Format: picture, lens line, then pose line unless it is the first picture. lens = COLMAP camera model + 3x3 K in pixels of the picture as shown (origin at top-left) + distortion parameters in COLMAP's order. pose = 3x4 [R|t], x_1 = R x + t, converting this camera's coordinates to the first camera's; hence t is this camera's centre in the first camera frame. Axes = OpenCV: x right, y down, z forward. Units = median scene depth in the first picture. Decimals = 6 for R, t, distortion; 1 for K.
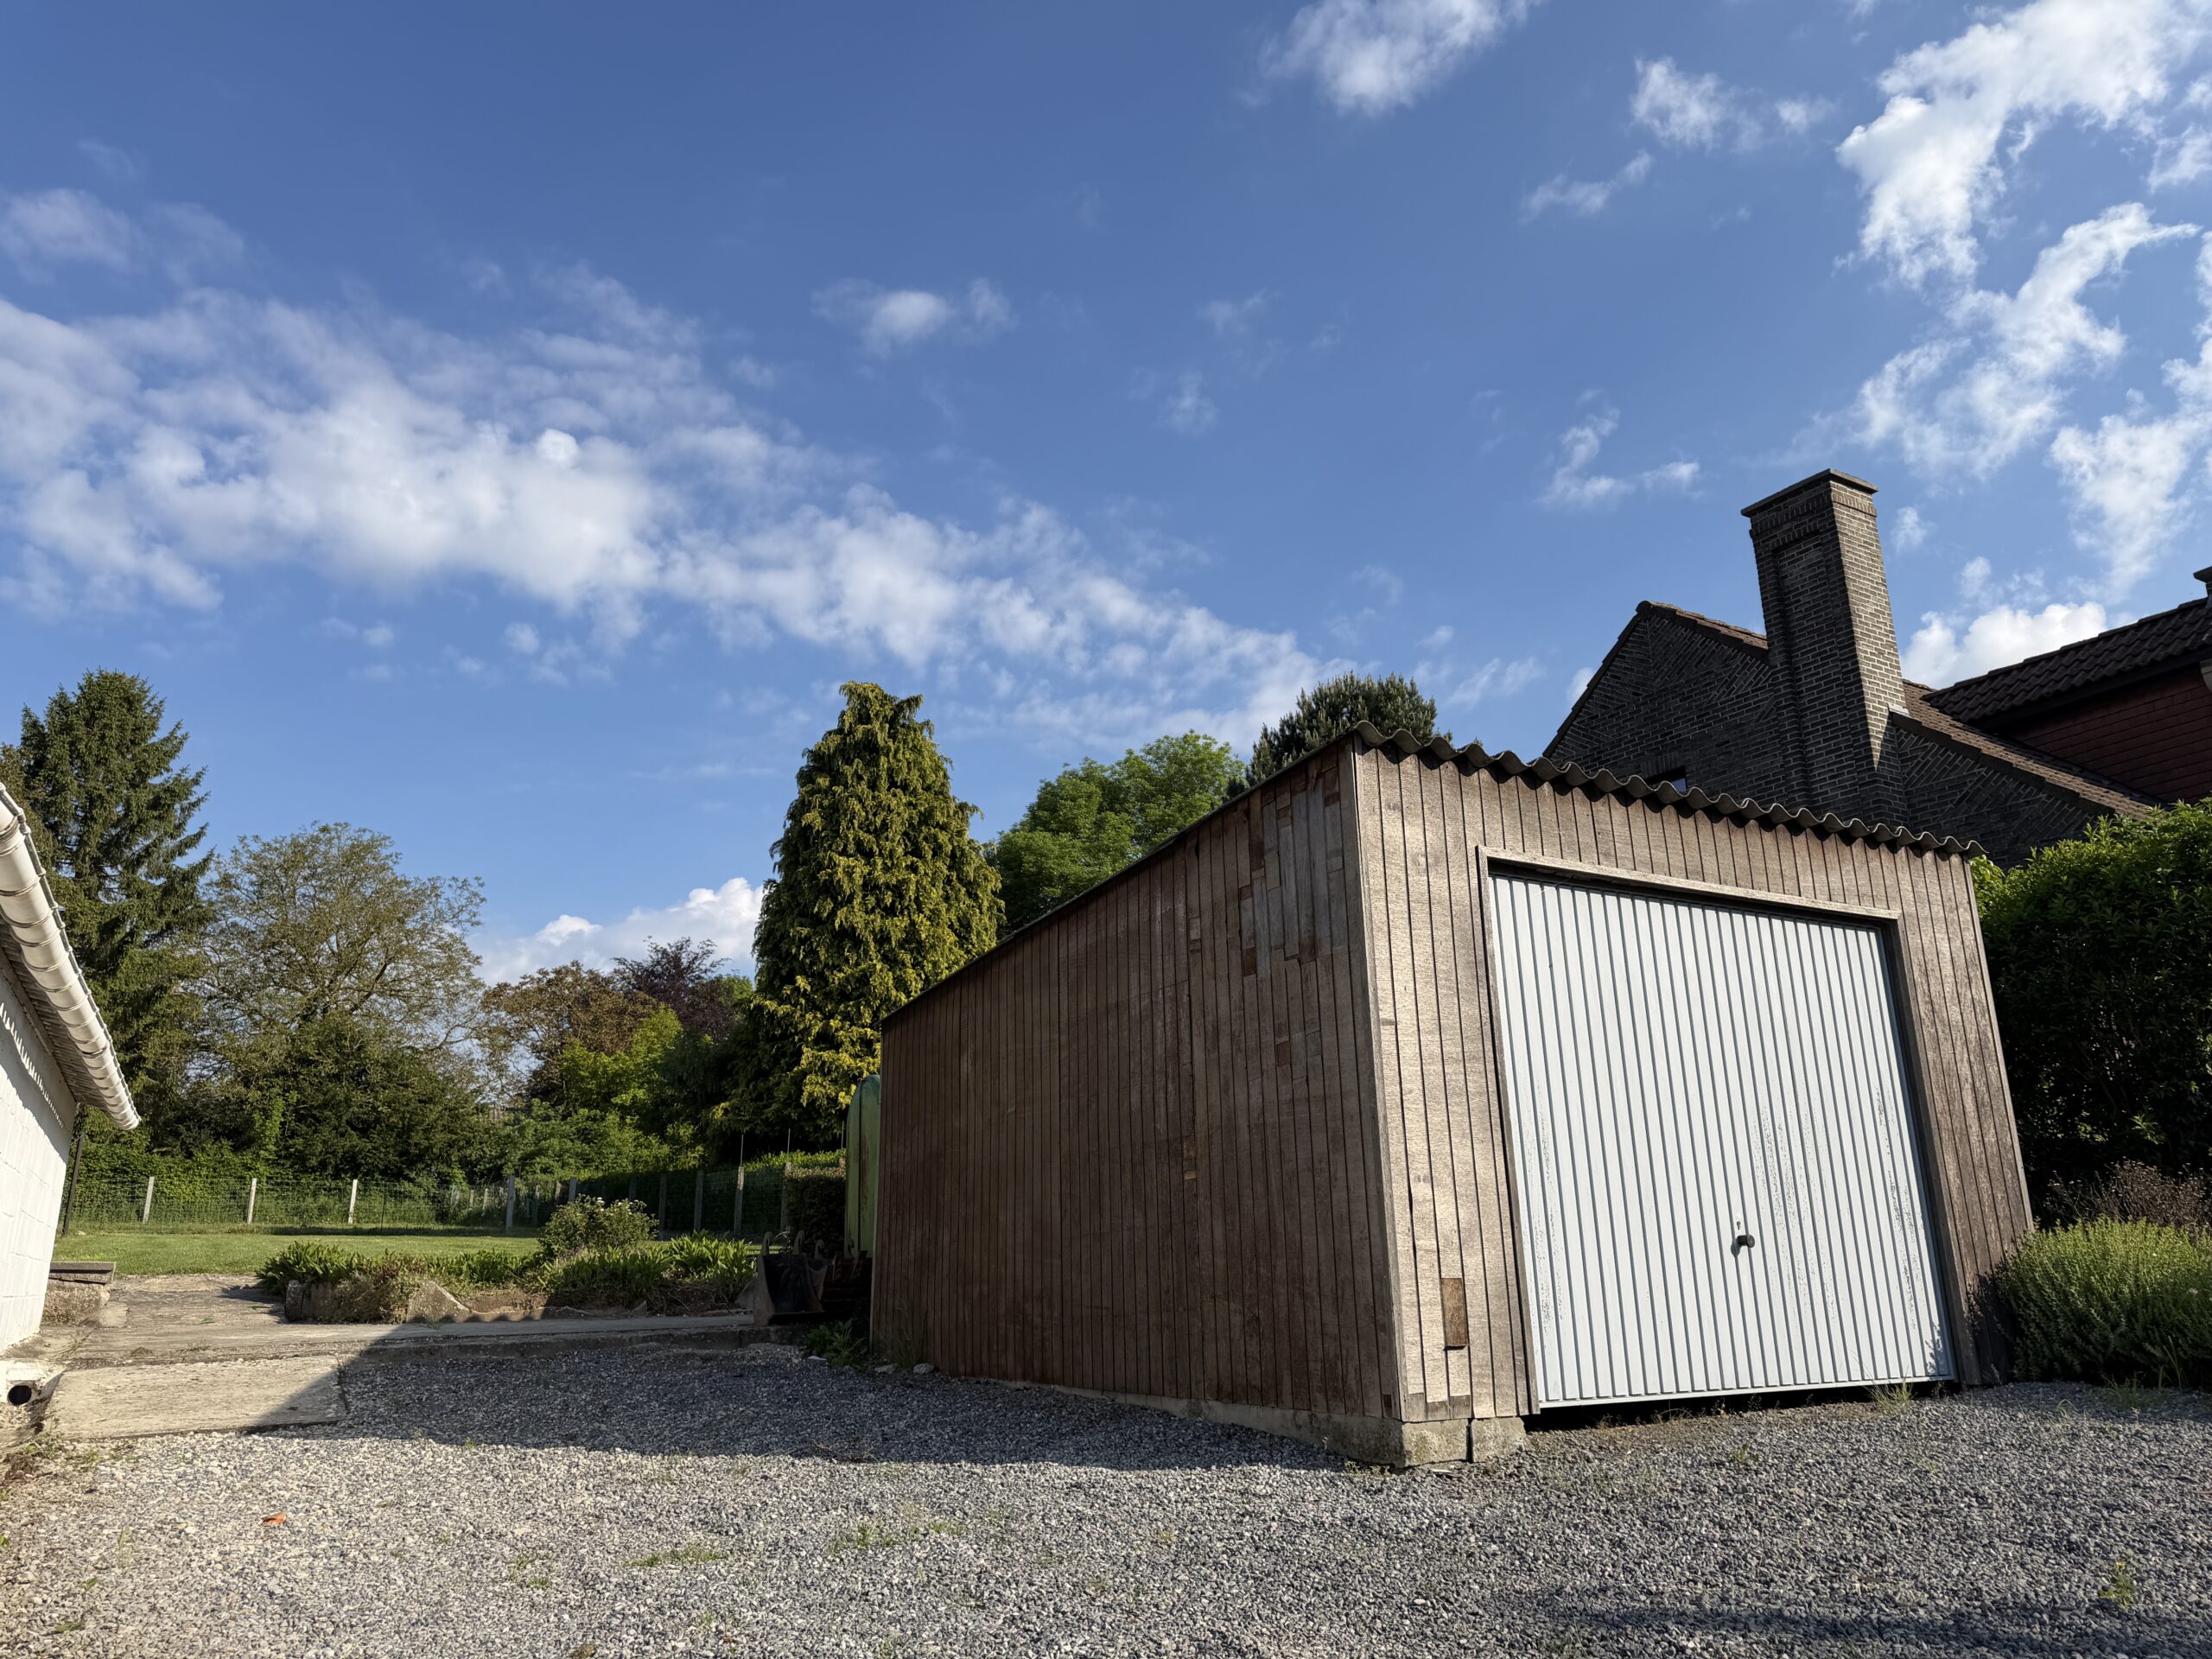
lens RADIAL K [[1504.8, 0, 1098.8], [0, 1504.8, 824.8], [0, 0, 1]] dist [0.082393, -0.131673]
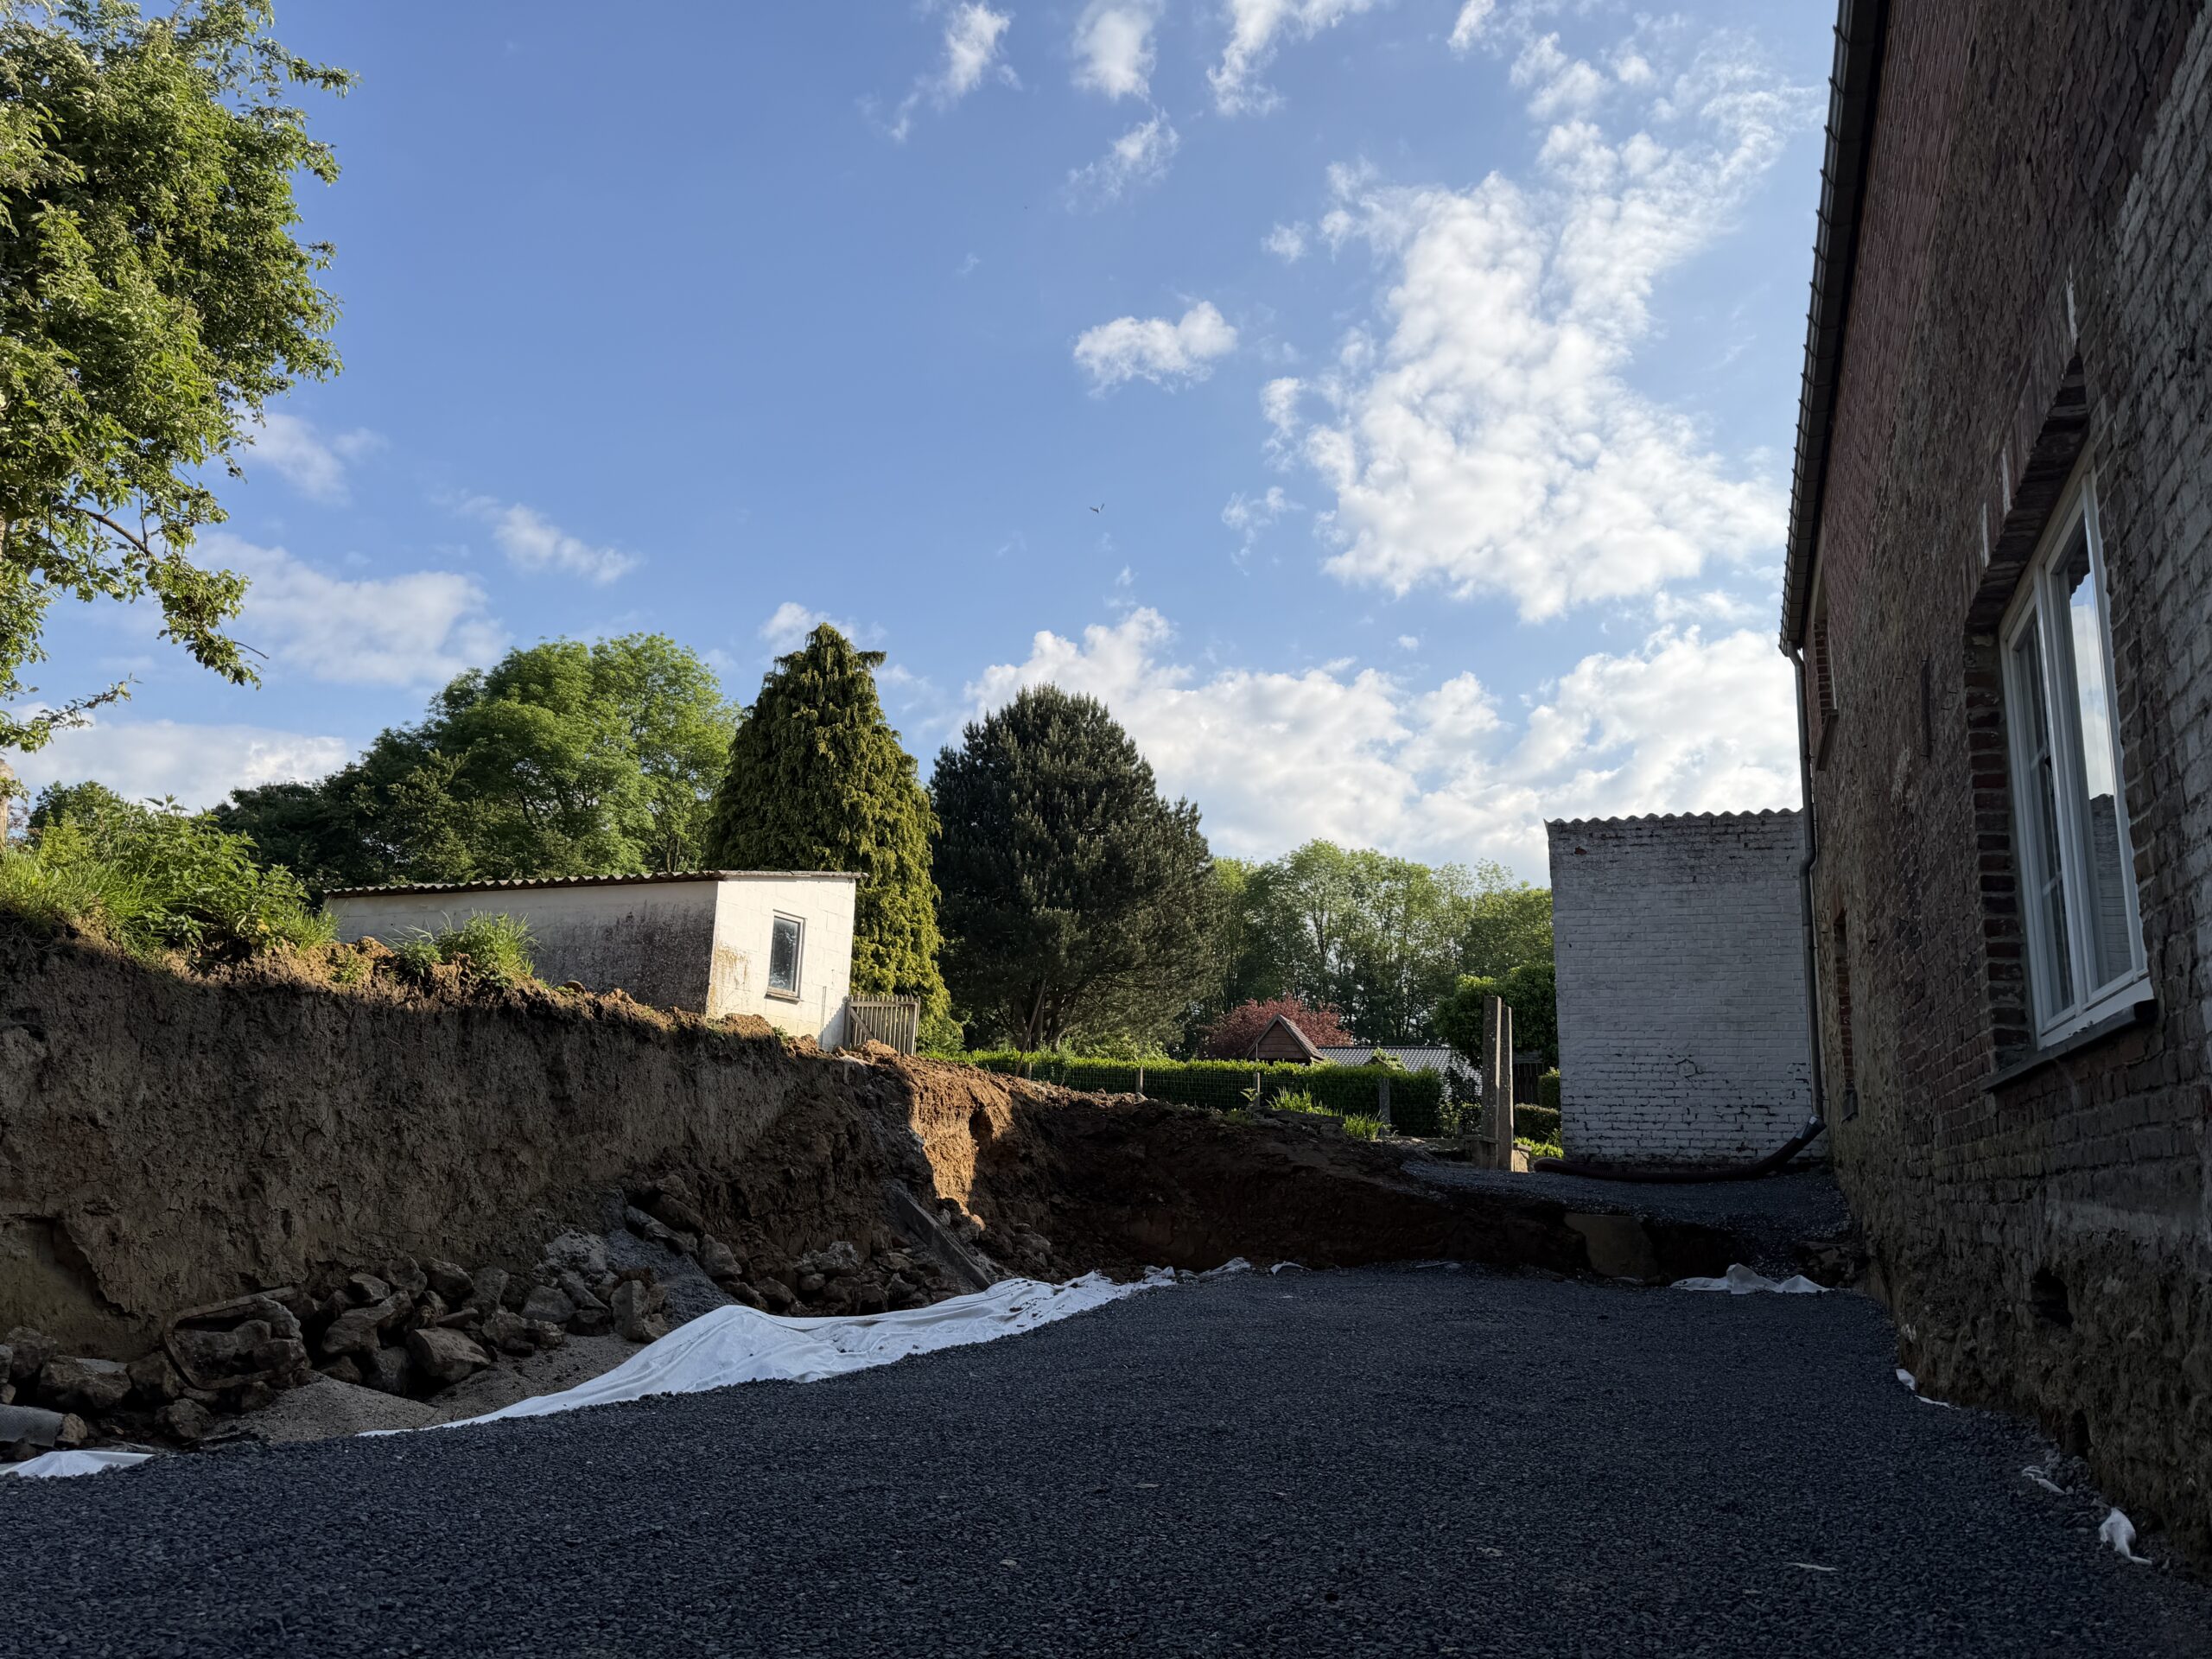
lens RADIAL K [[1504.8, 0, 1098.8], [0, 1504.8, 824.8], [0, 0, 1]] dist [0.082393, -0.131673]
pose [[0.786459, 0.176221, 0.591970, -0.416993], [-0.217046, 0.976159, -0.002233, 0.005459], [-0.578250, -0.126729, 0.805957, -0.016355]]
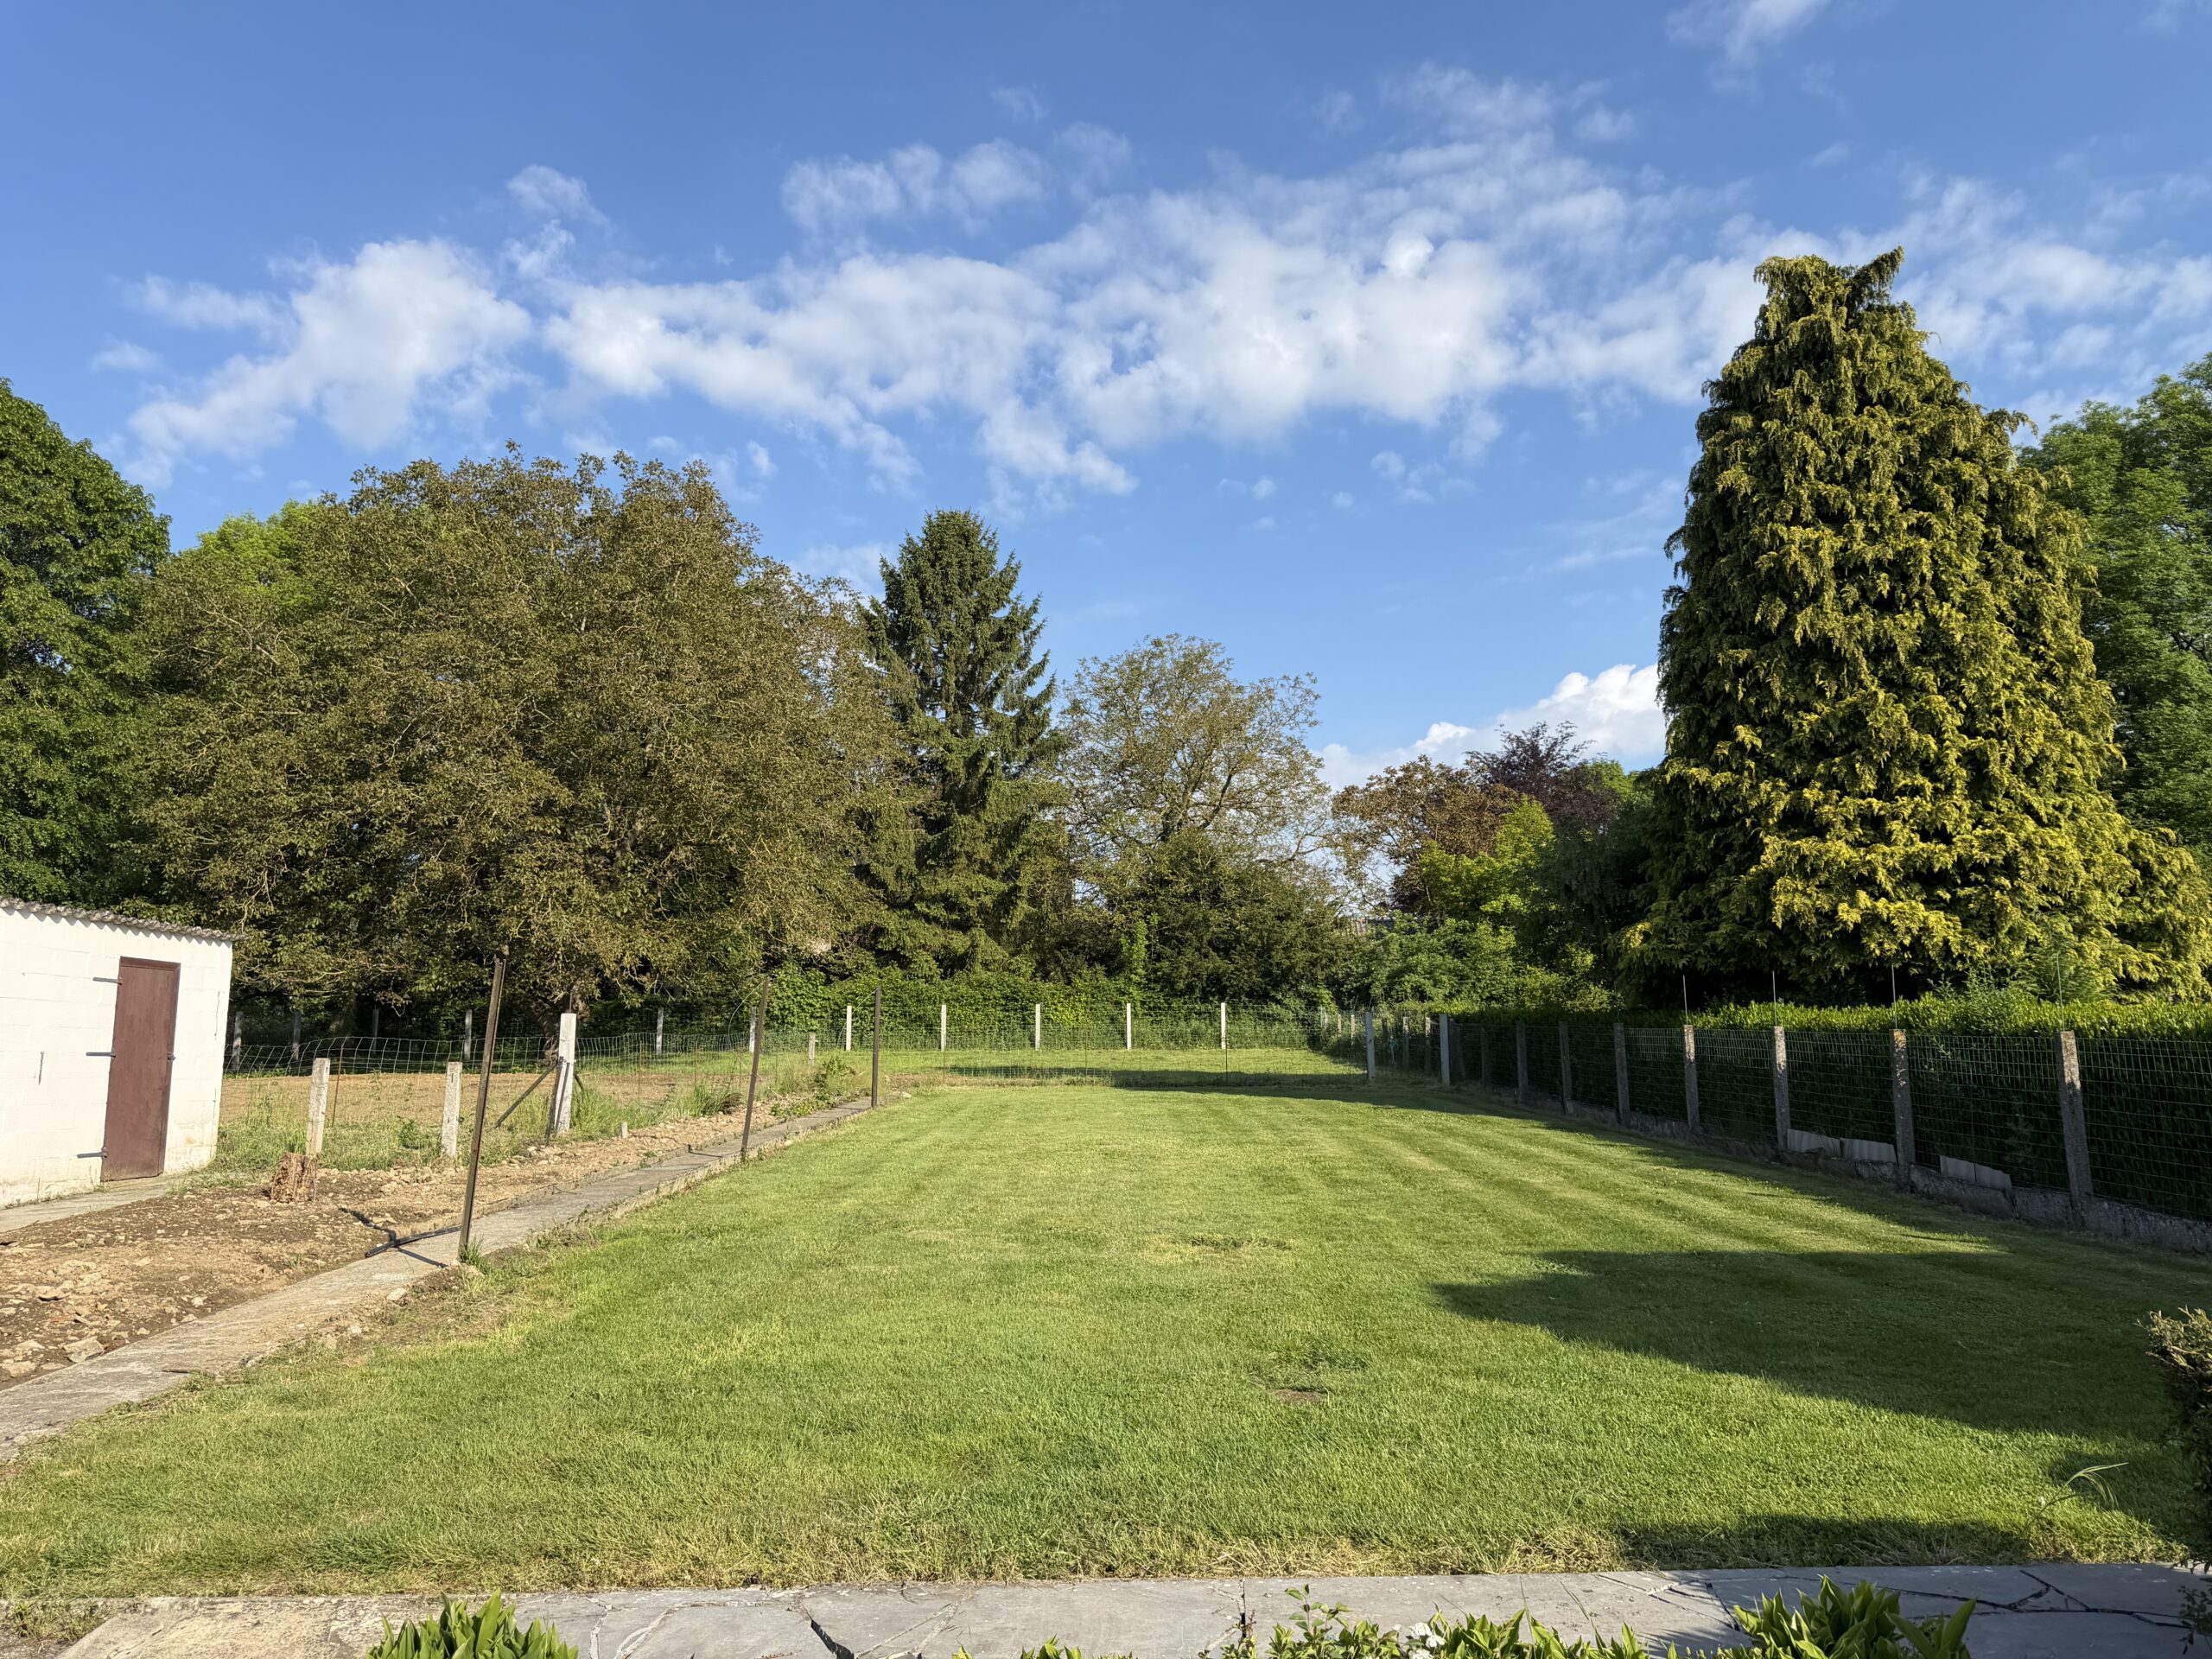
lens RADIAL K [[1514.9, 0, 1091.0], [0, 1514.9, 826.3], [0, 0, 1]] dist [0.028259, -0.036265]
pose [[0.846987, -0.069216, -0.527088, -0.056063], [0.139420, 0.985705, 0.094595, 0.025461], [0.513006, -0.153607, 0.844530, 0.183520]]
